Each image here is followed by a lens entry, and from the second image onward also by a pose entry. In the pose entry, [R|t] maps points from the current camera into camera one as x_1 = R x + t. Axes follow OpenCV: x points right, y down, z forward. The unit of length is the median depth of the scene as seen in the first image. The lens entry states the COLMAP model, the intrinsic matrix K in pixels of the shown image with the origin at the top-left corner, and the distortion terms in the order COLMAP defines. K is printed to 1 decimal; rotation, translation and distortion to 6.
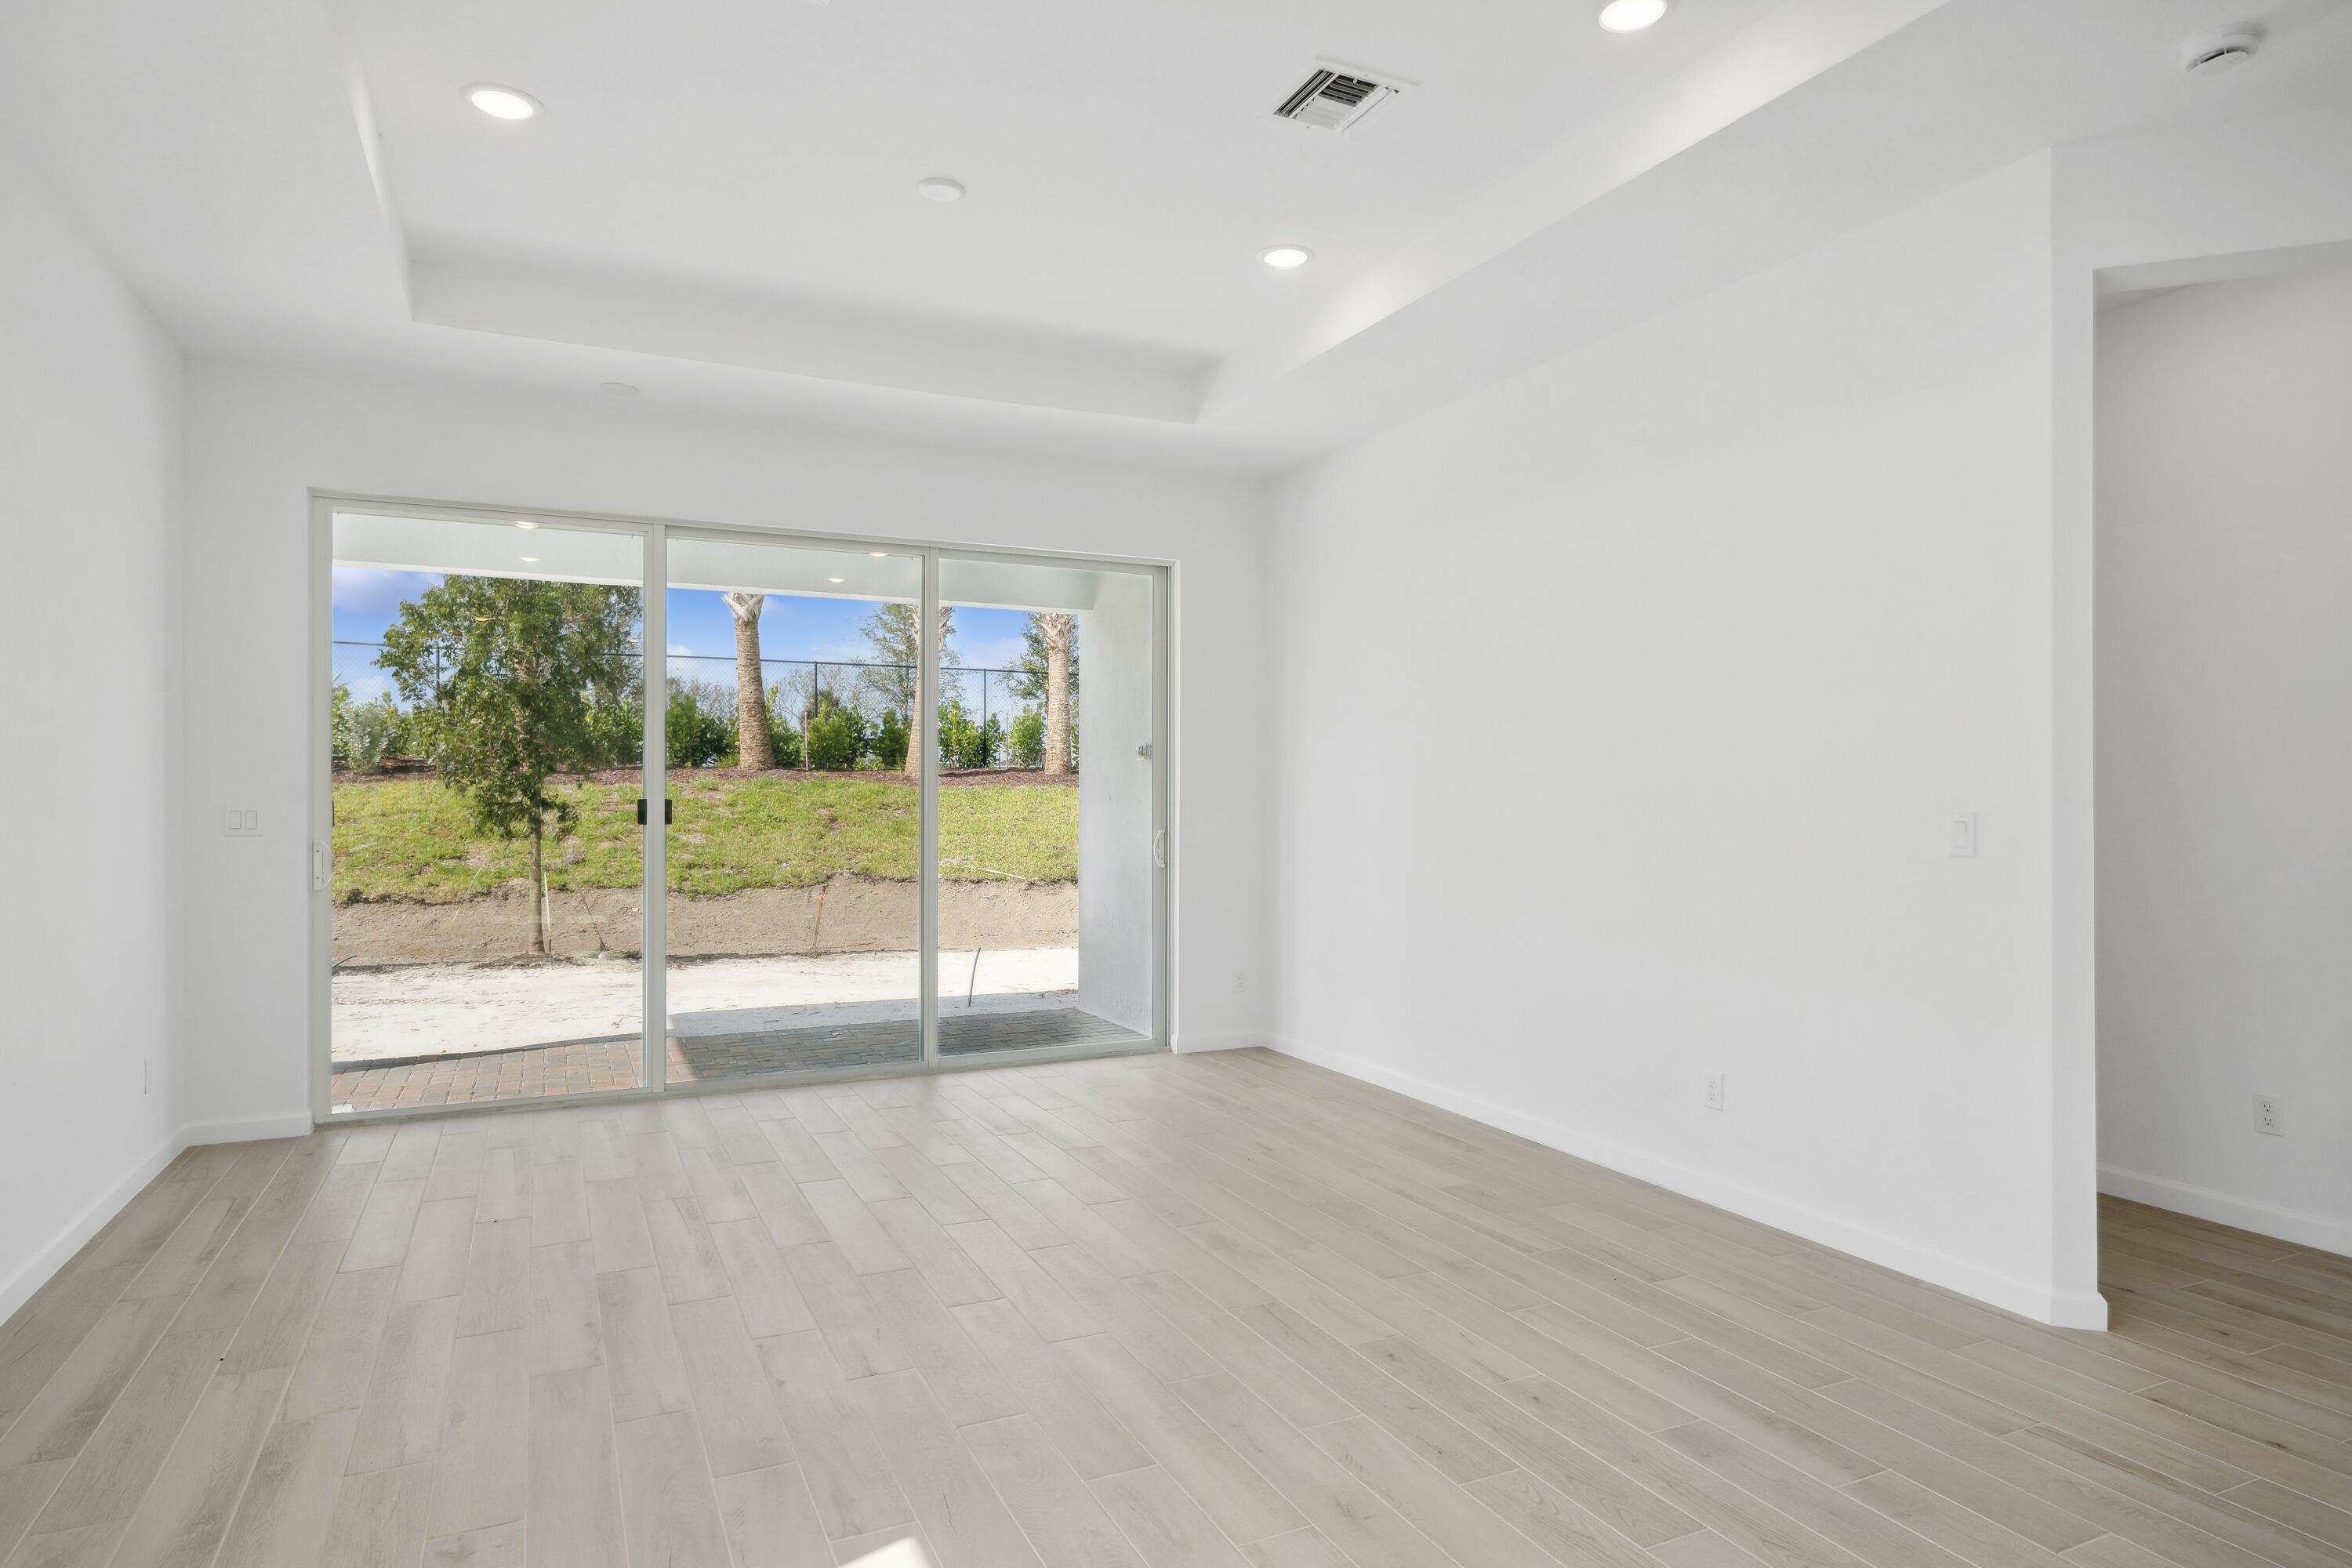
lens RADIAL K [[1326.2, 0, 1193.5], [0, 1326.2, 787.8], [0, 0, 1]] dist [0.000484, -0.000116]
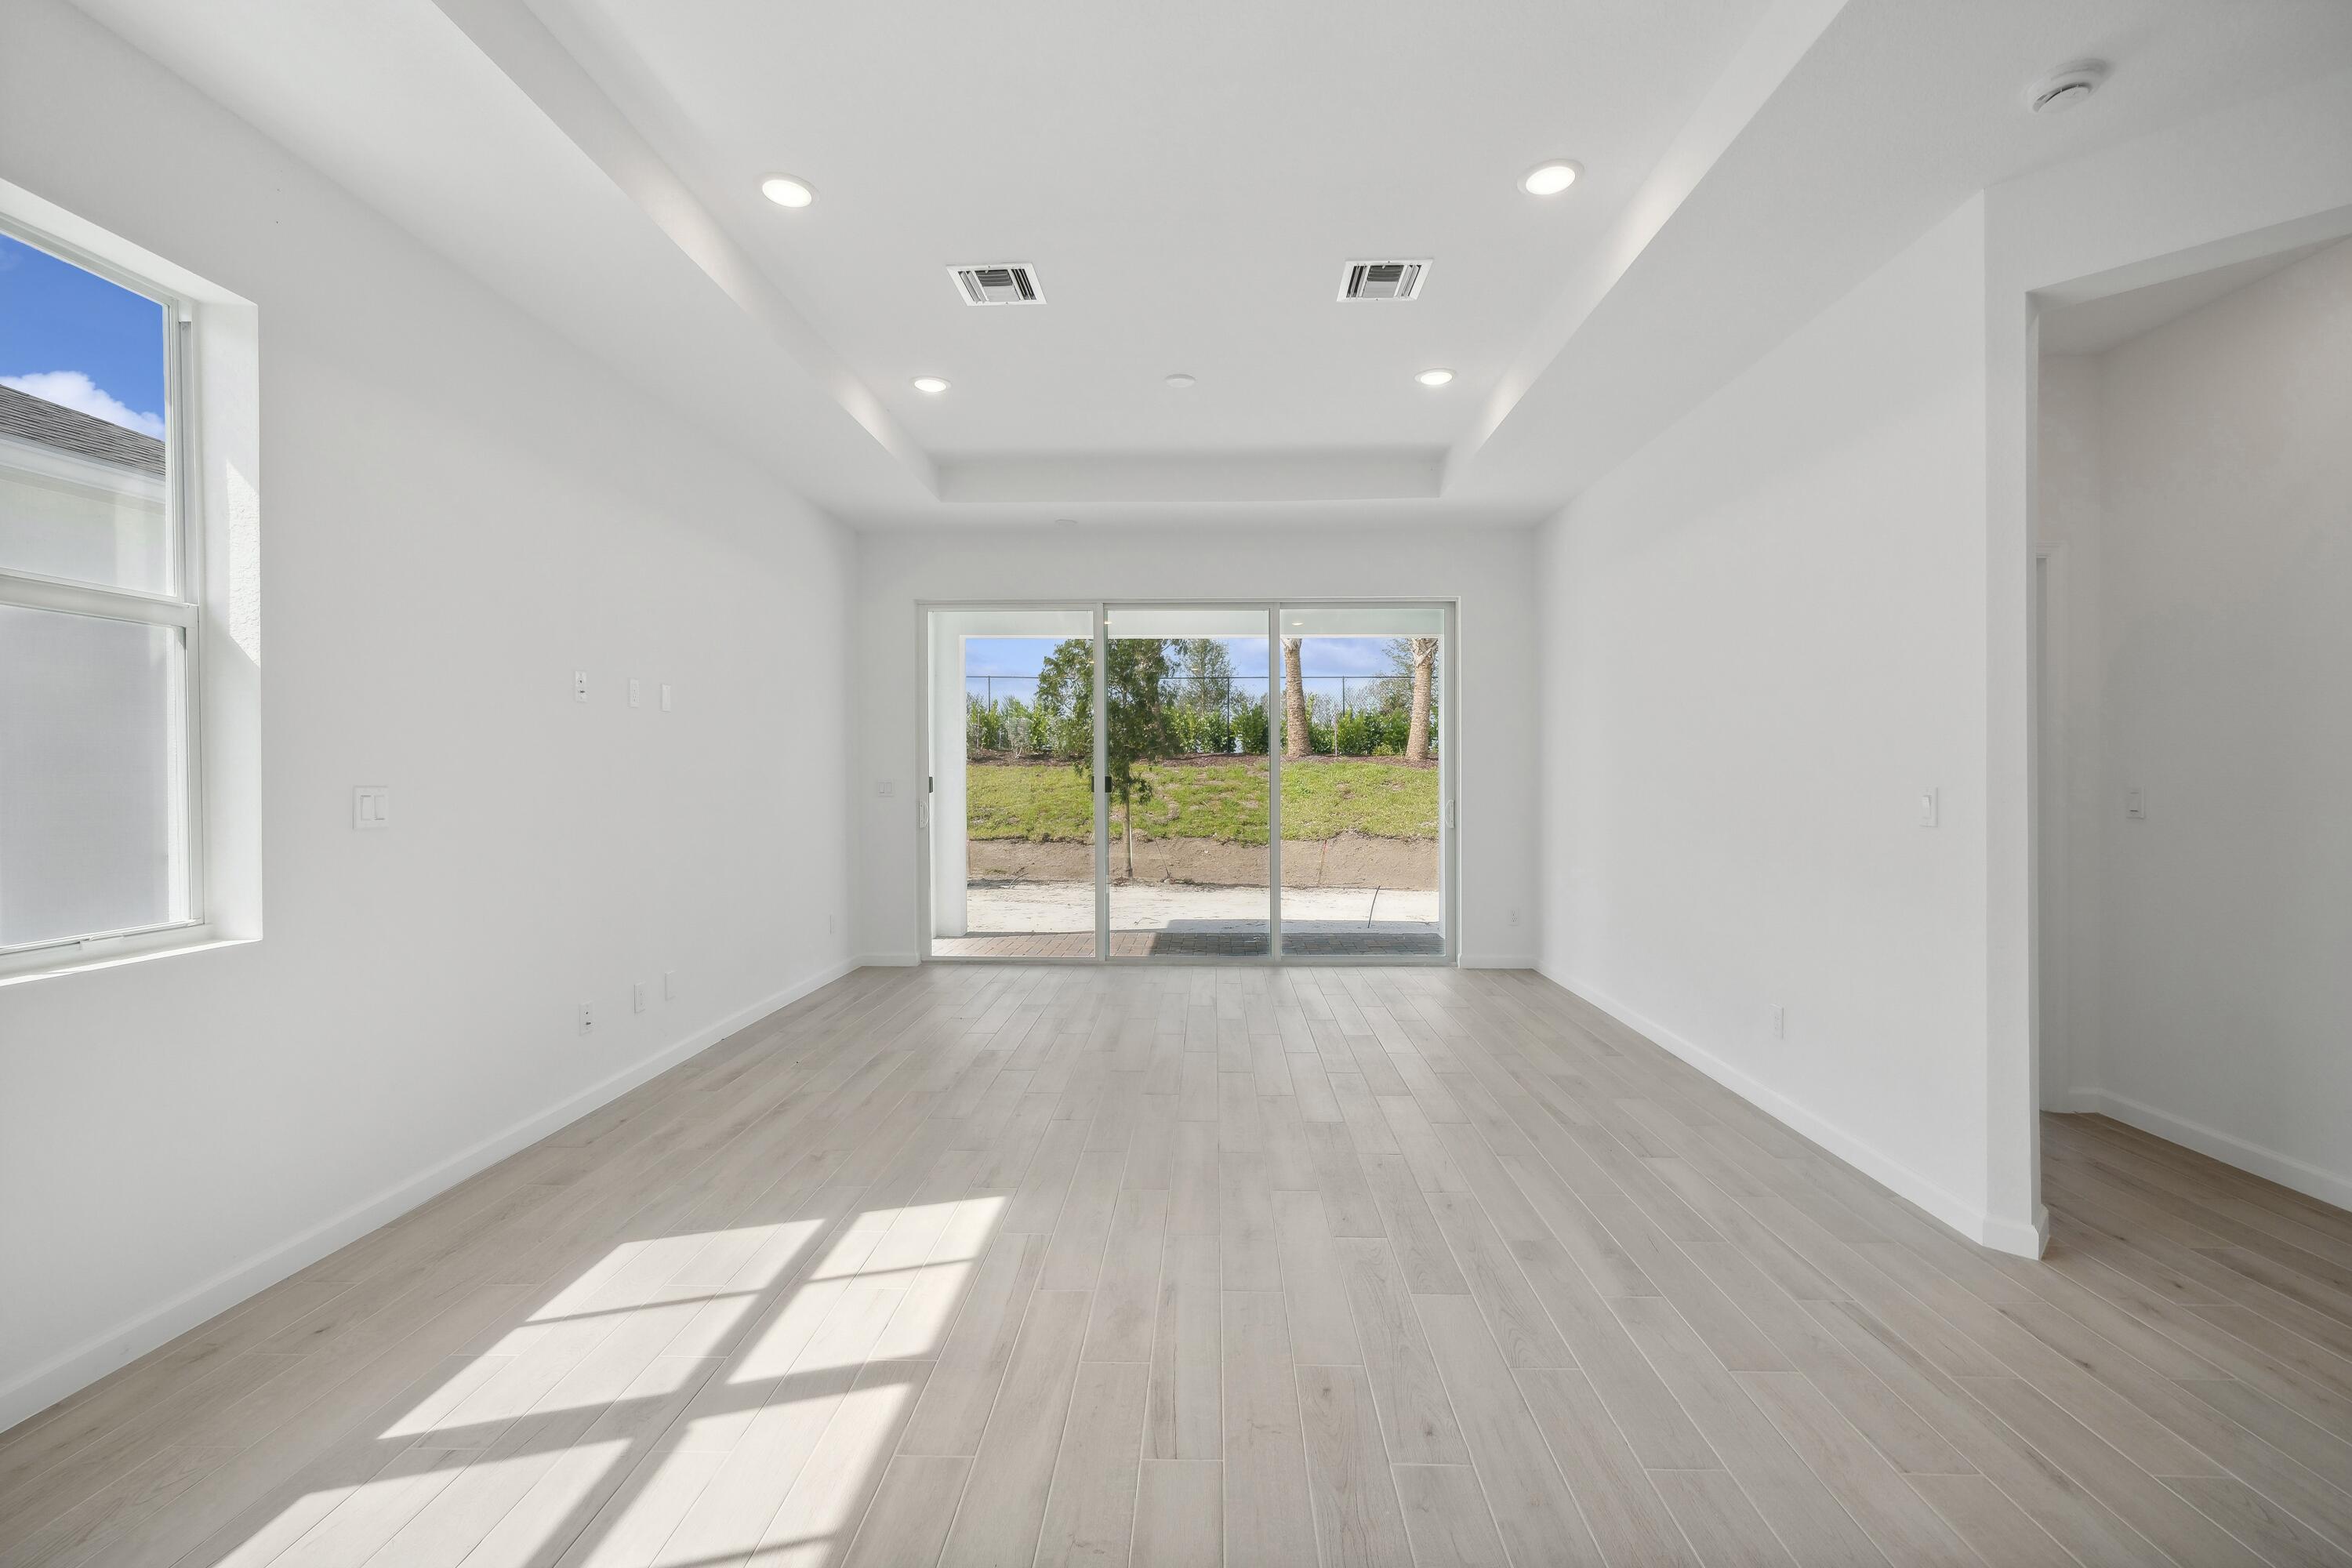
lens RADIAL K [[1020.3, 0, 1193.2], [0, 1020.3, 778.9], [0, 0, 1]] dist [-0.004256, 0.000330]
pose [[0.890474, 0.001495, -0.455032, 0.212594], [0.003117, 0.999951, 0.009385, 0.000352], [0.455023, -0.009775, 0.890426, -0.031123]]
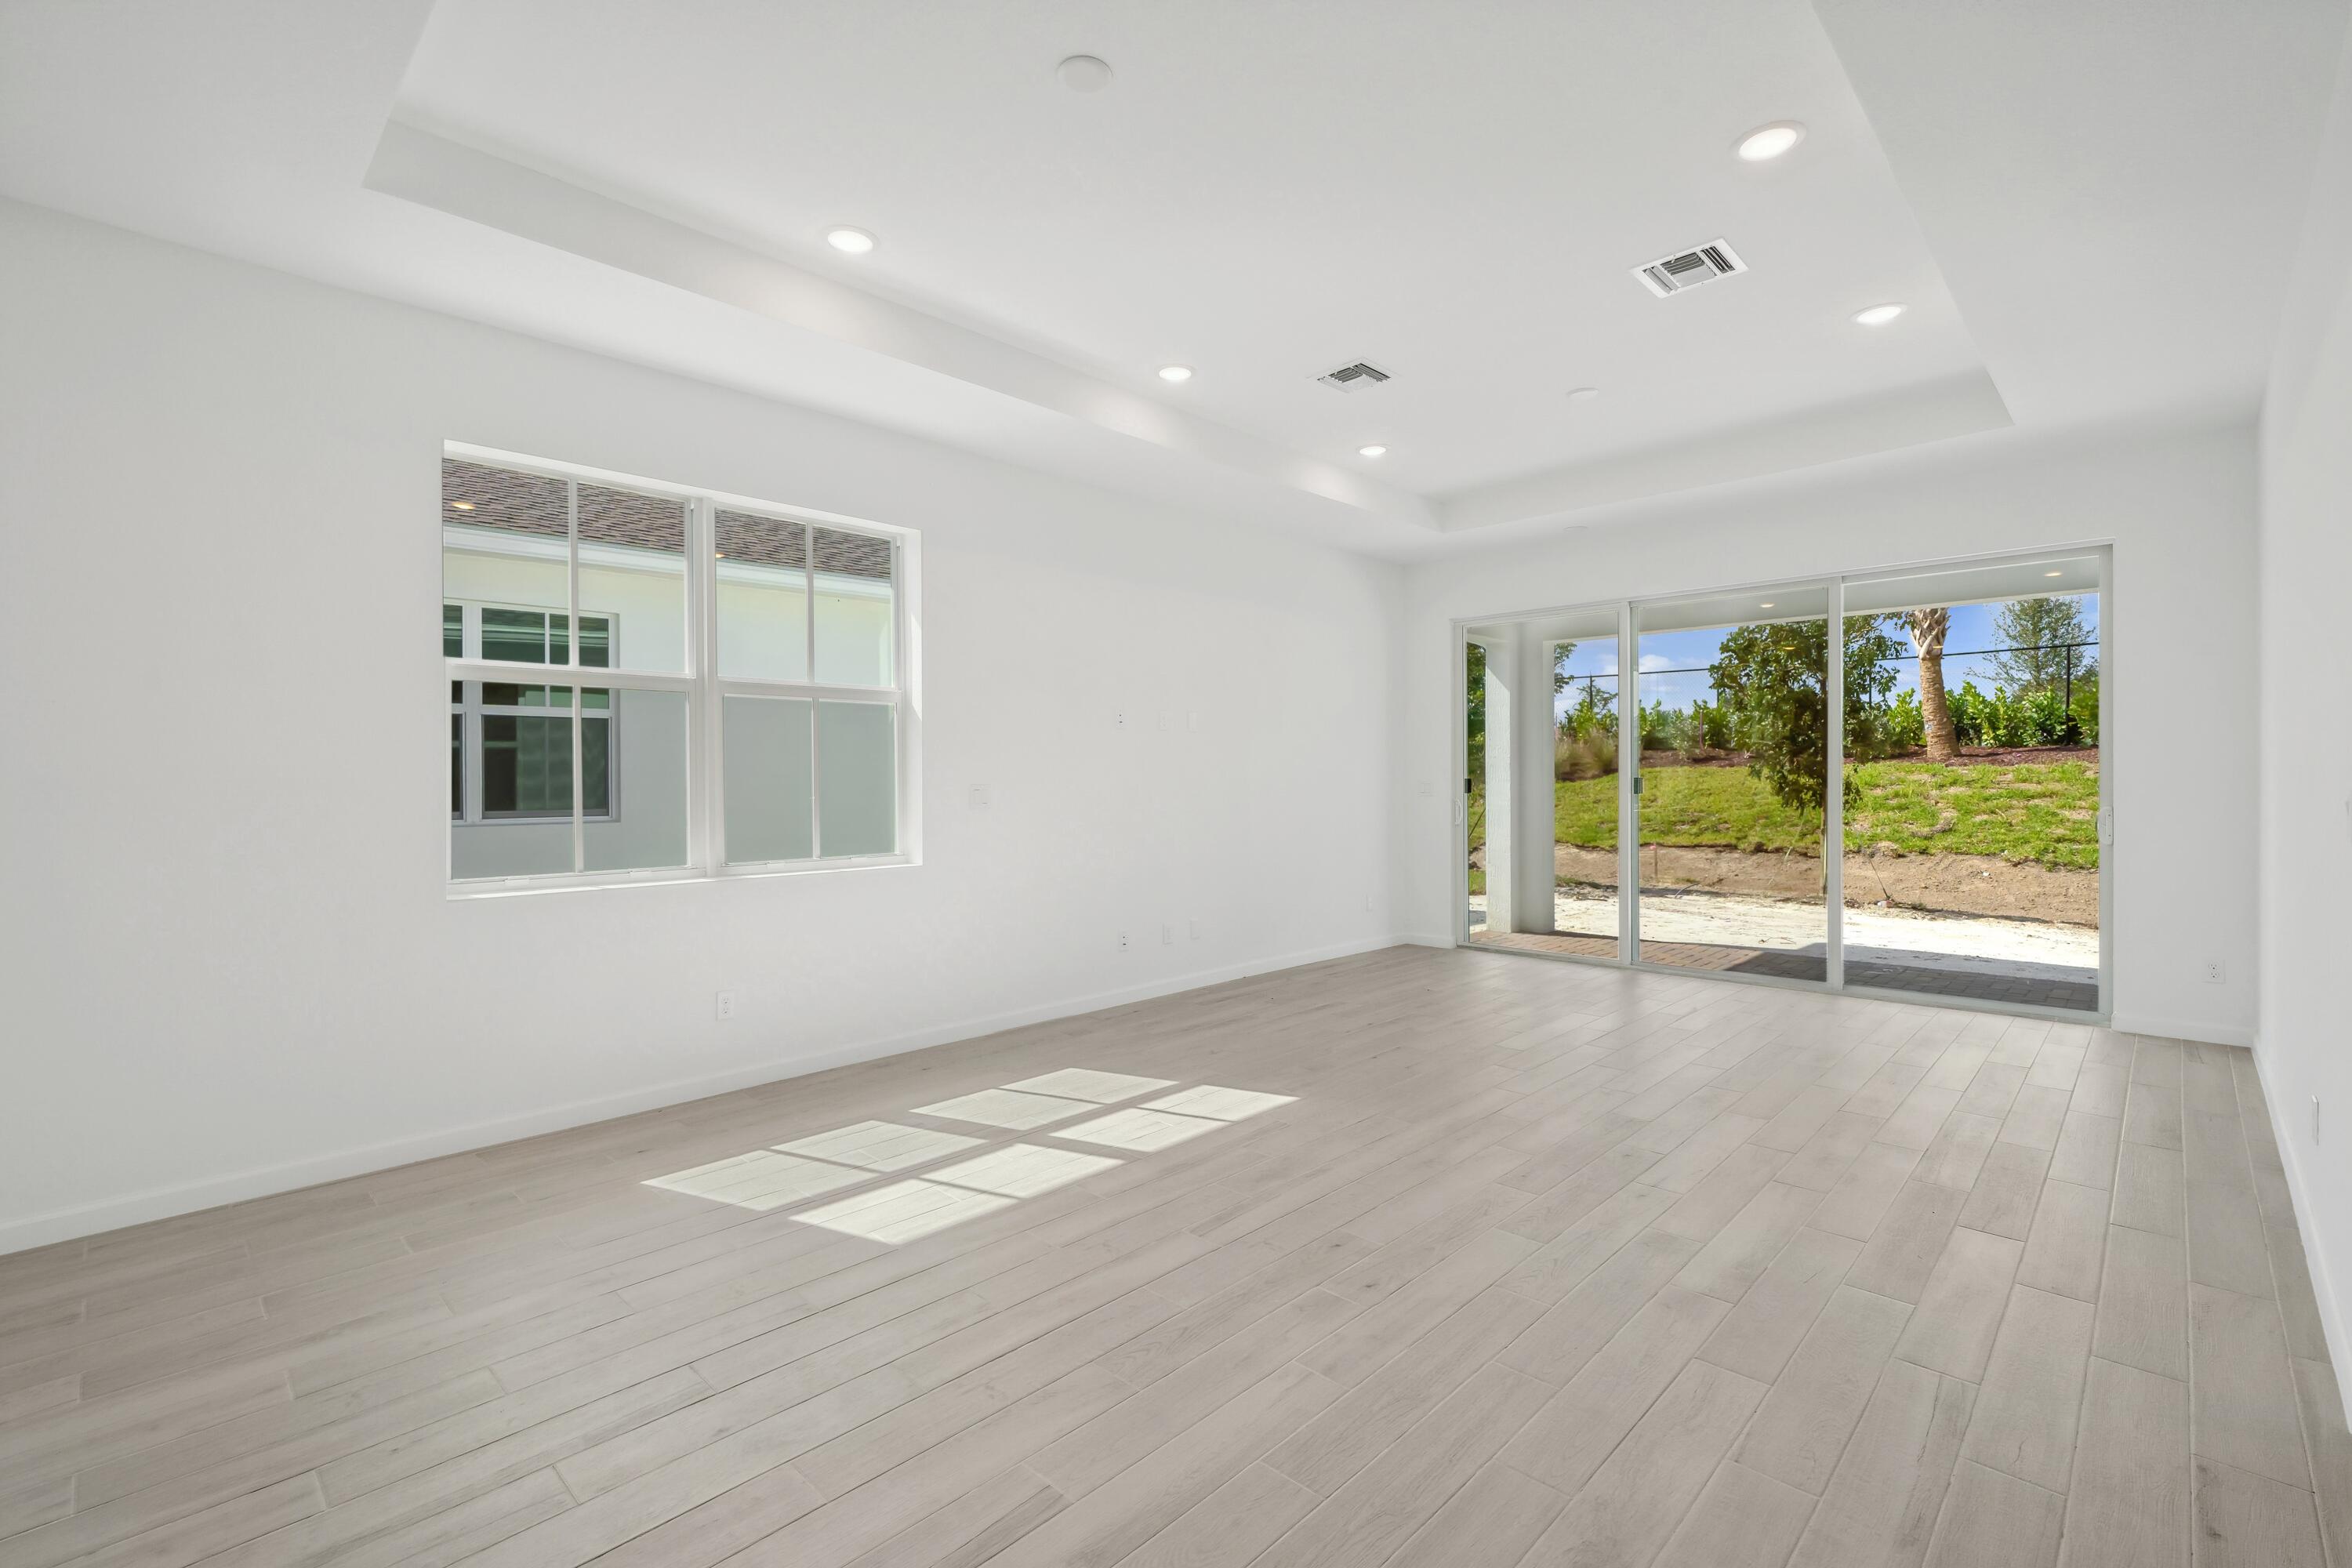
lens RADIAL K [[1029.2, 0, 1156.3], [0, 1029.2, 794.4], [0, 0, 1]] dist [0.000657, -0.000183]
pose [[0.336554, 0.012953, -0.941575, 0.472366], [0.009236, 0.999812, 0.017056, 0.001462], [0.941619, -0.014437, 0.336371, 0.057400]]
